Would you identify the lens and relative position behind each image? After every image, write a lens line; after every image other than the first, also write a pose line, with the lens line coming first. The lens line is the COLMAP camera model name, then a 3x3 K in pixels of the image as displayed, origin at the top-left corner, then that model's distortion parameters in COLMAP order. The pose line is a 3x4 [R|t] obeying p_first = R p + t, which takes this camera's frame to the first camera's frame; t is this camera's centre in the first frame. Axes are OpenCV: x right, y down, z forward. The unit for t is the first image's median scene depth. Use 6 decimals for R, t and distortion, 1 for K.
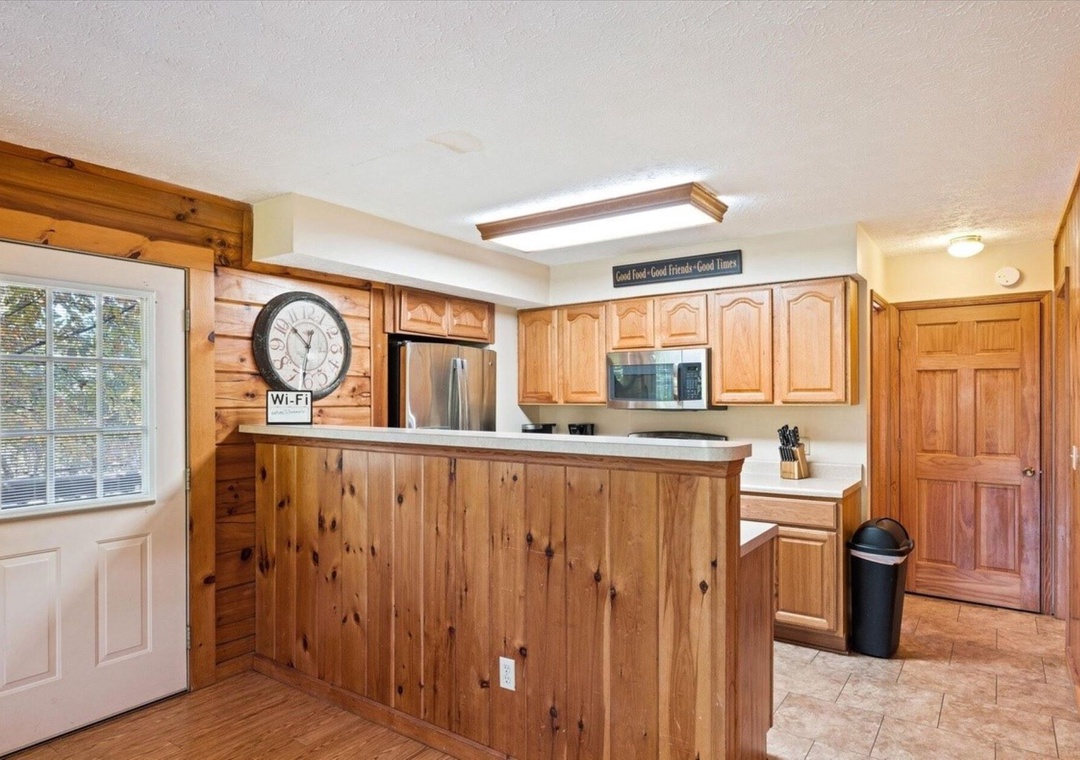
lens RADIAL K [[642.8, 0, 541.6], [0, 642.8, 398.5], [0, 0, 1]] dist [-0.000819, -0.001411]
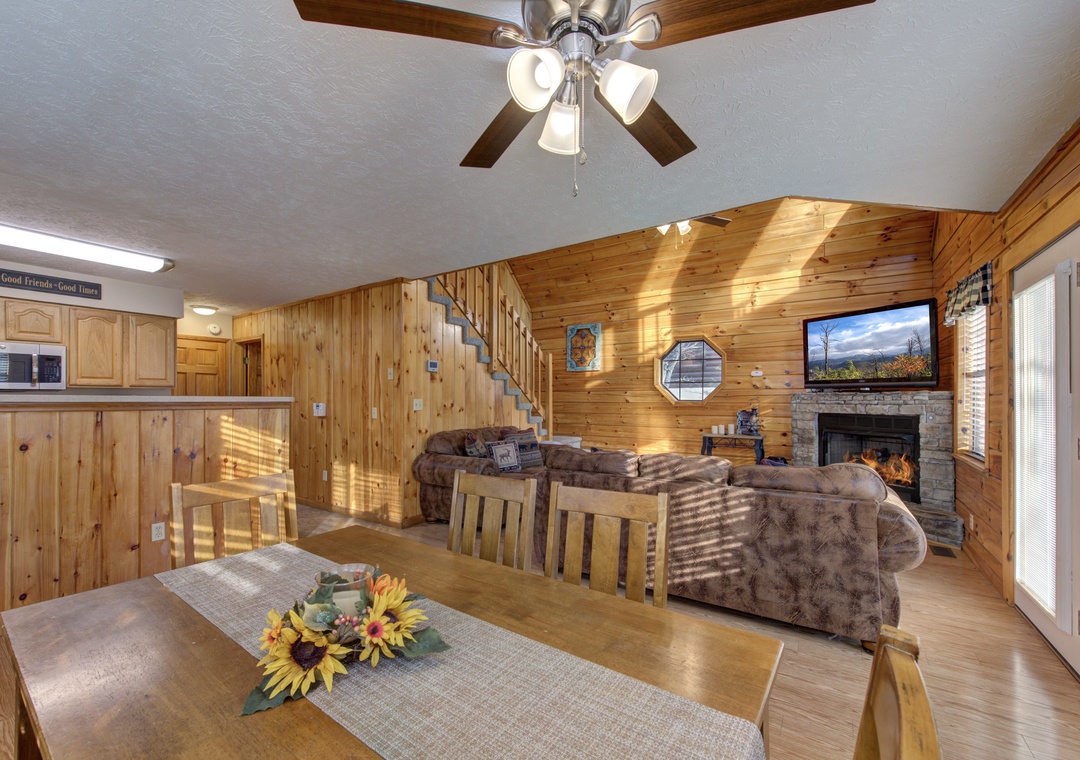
lens RADIAL K [[463.5, 0, 540.0], [0, 463.5, 380.0], [0, 0, 1]] dist [-0.000759, 0.000032]
pose [[-0.013424, 0.045062, 0.998894, -1.169955], [0.001792, 0.998983, -0.045042, 0.065744], [-0.999908, 0.001186, -0.013492, -0.016561]]
